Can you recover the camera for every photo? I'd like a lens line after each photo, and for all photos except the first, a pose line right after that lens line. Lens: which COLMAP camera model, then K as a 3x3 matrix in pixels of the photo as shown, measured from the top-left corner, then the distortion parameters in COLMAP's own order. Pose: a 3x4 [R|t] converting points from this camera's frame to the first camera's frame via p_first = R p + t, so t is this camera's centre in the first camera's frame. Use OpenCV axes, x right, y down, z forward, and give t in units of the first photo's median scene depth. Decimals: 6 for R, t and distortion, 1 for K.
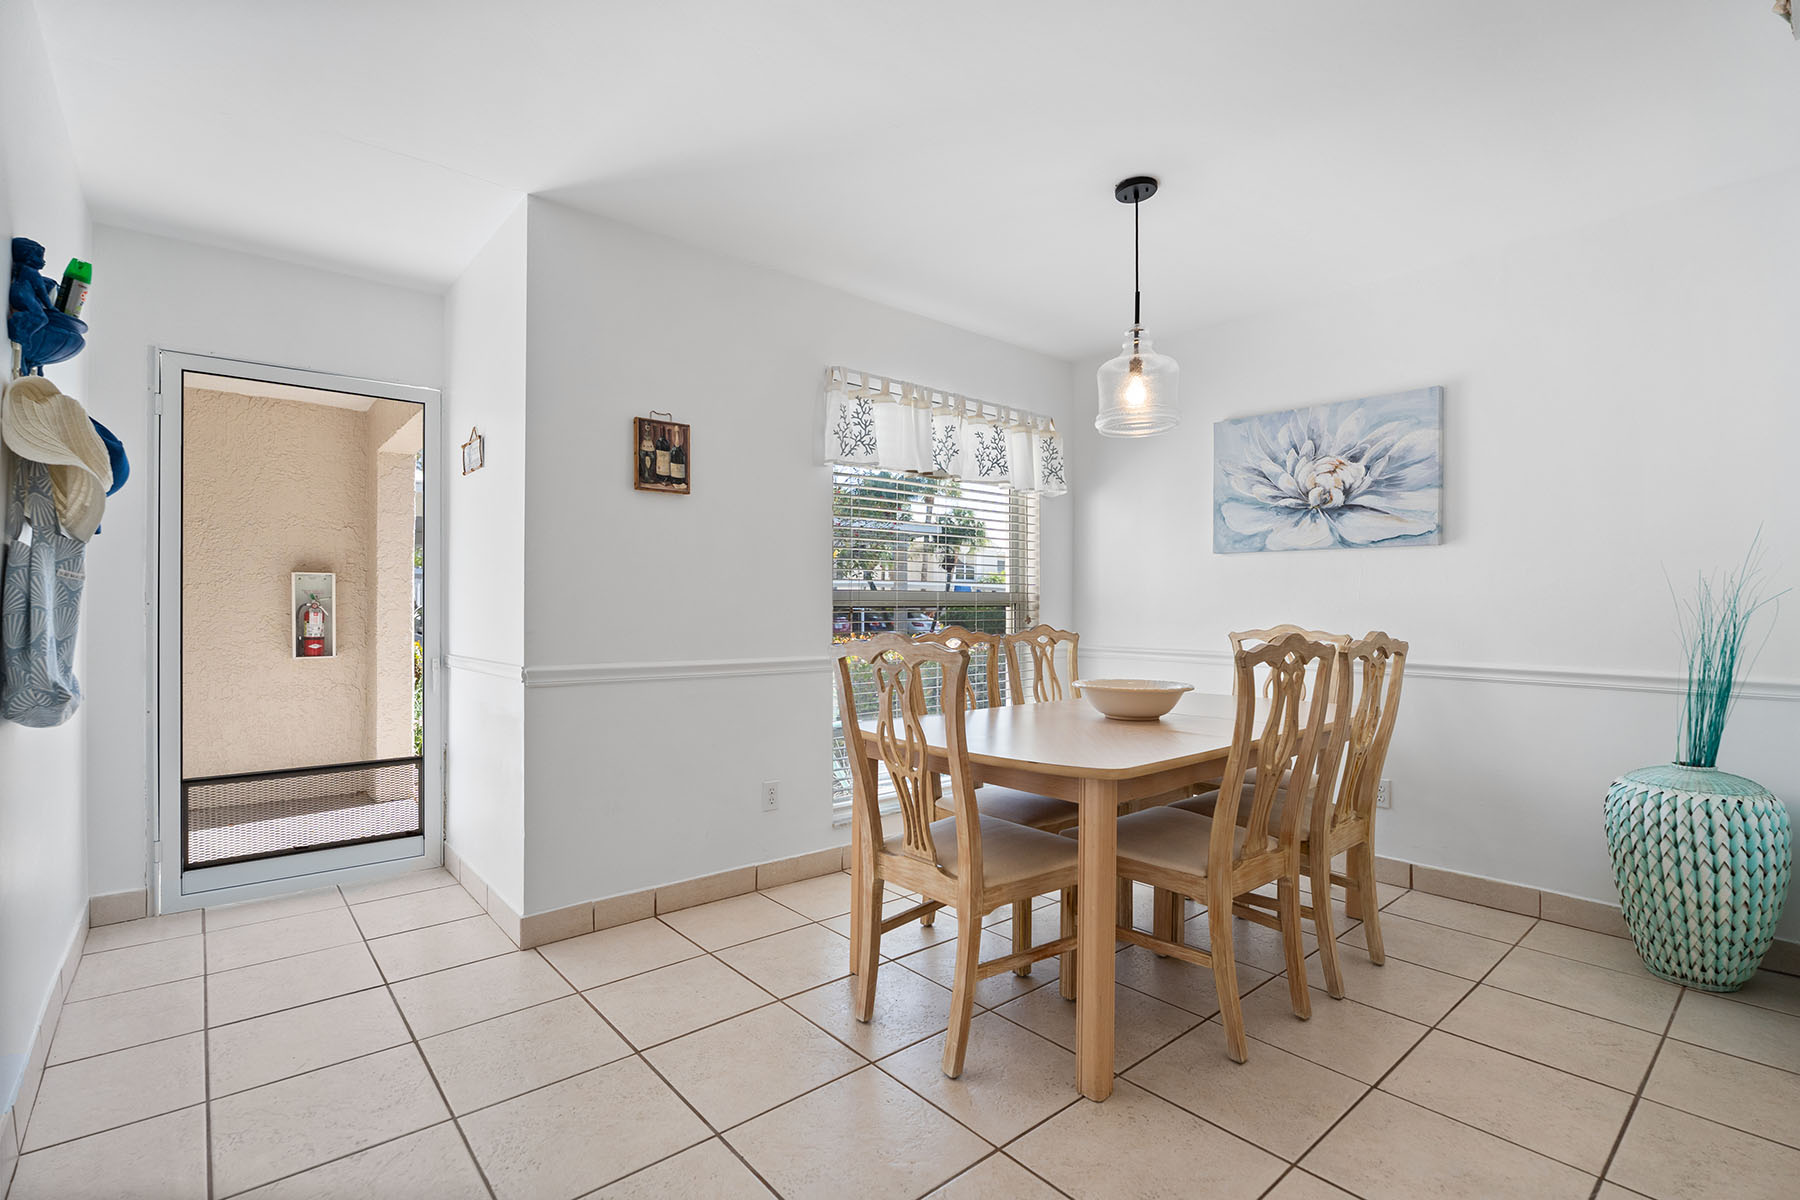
lens RADIAL K [[819.8, 0, 889.9], [0, 819.8, 603.2], [0, 0, 1]] dist [-0.006951, -0.005271]
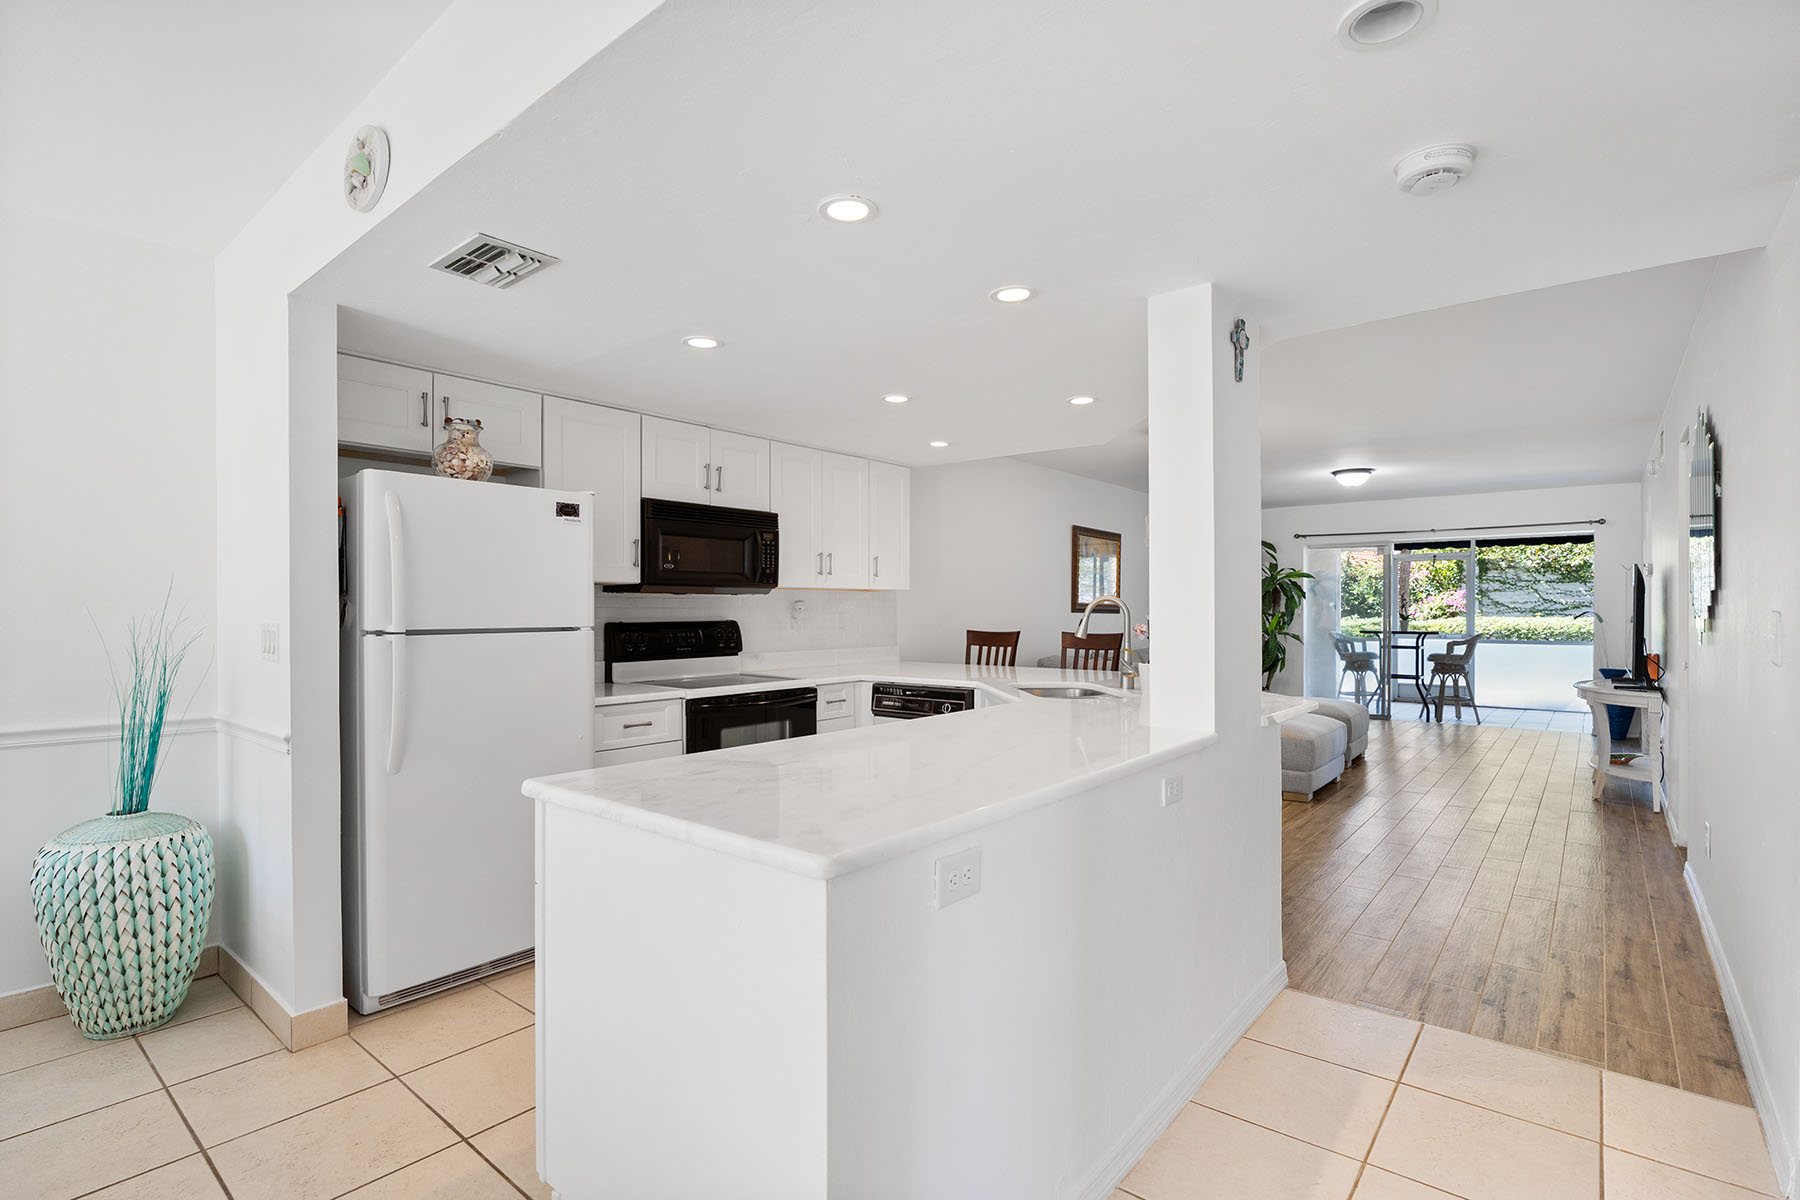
lens RADIAL K [[875.6, 0, 883.7], [0, 875.6, 621.7], [0, 0, 1]] dist [-0.012845, 0.000531]
pose [[-0.177460, -0.013715, 0.984033, -0.198113], [0.000957, 0.999900, 0.014109, -0.044737], [-0.984128, 0.003446, -0.177429, 0.246462]]
